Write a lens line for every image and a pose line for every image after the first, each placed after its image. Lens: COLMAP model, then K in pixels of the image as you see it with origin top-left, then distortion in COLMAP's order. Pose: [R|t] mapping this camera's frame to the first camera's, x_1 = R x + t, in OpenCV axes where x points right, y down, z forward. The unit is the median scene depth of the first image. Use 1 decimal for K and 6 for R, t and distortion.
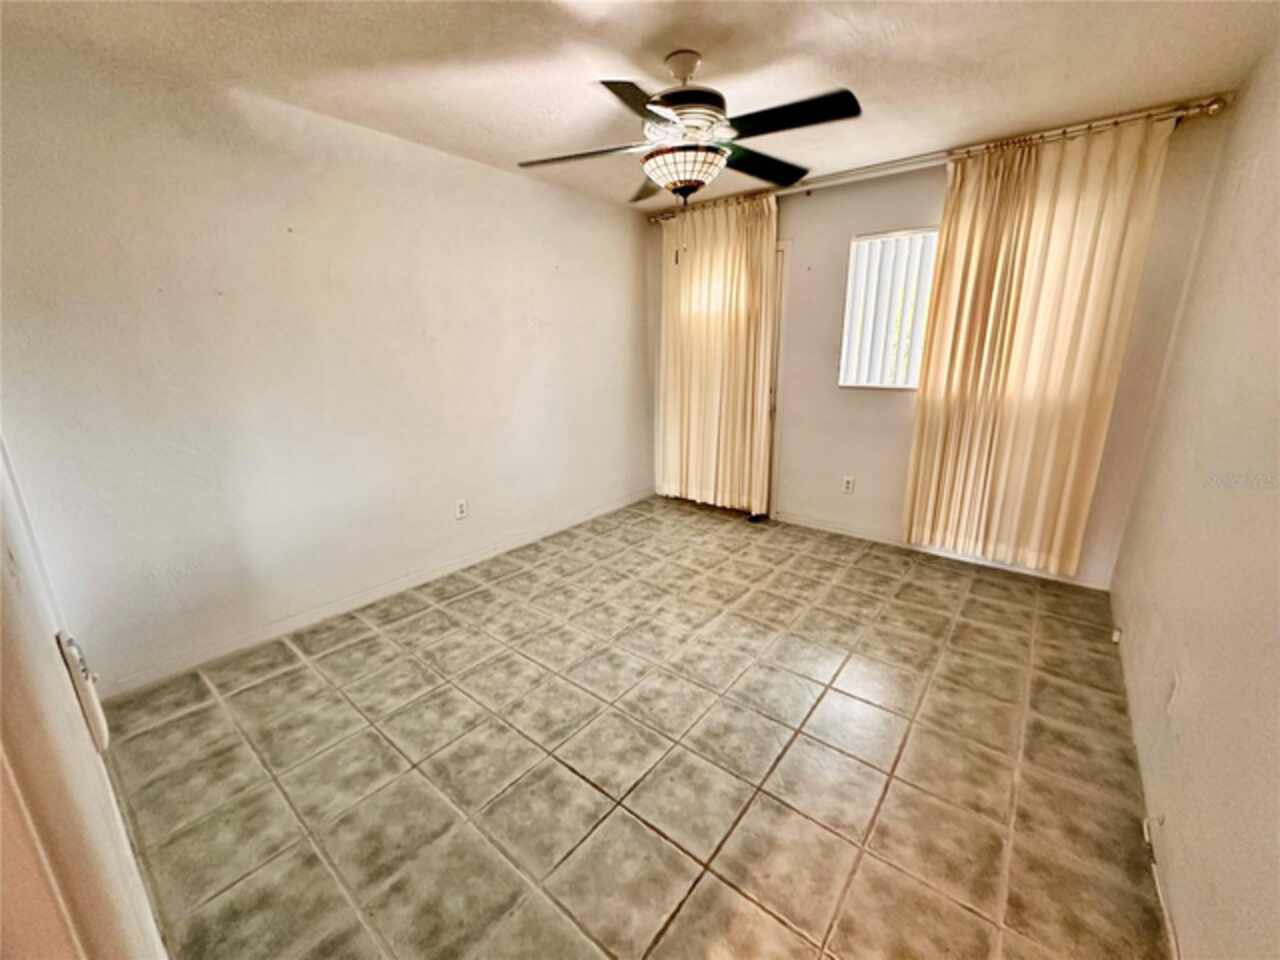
lens RADIAL K [[510.7, 0, 640.7], [0, 510.7, 476.8], [0, 0, 1]] dist [0.000059, -0.000504]
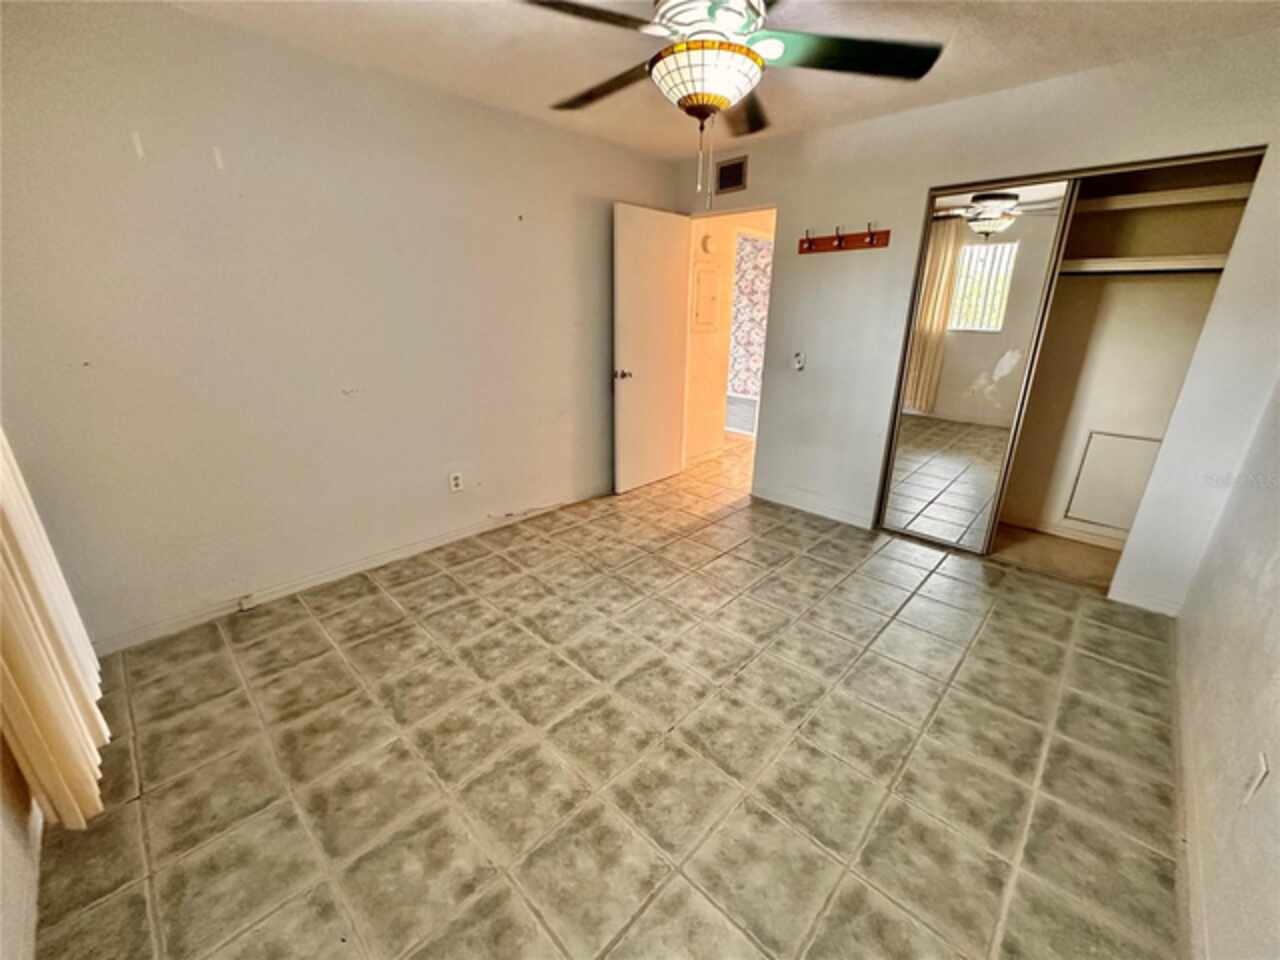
lens RADIAL K [[510.7, 0, 643.0], [0, 510.7, 481.6], [0, 0, 1]] dist [0.000059, -0.000504]
pose [[-0.996396, -0.031616, 0.078708, 0.075951], [0.017265, 0.832914, 0.553133, -0.396543], [-0.083045, 0.552499, -0.829366, 1.496279]]
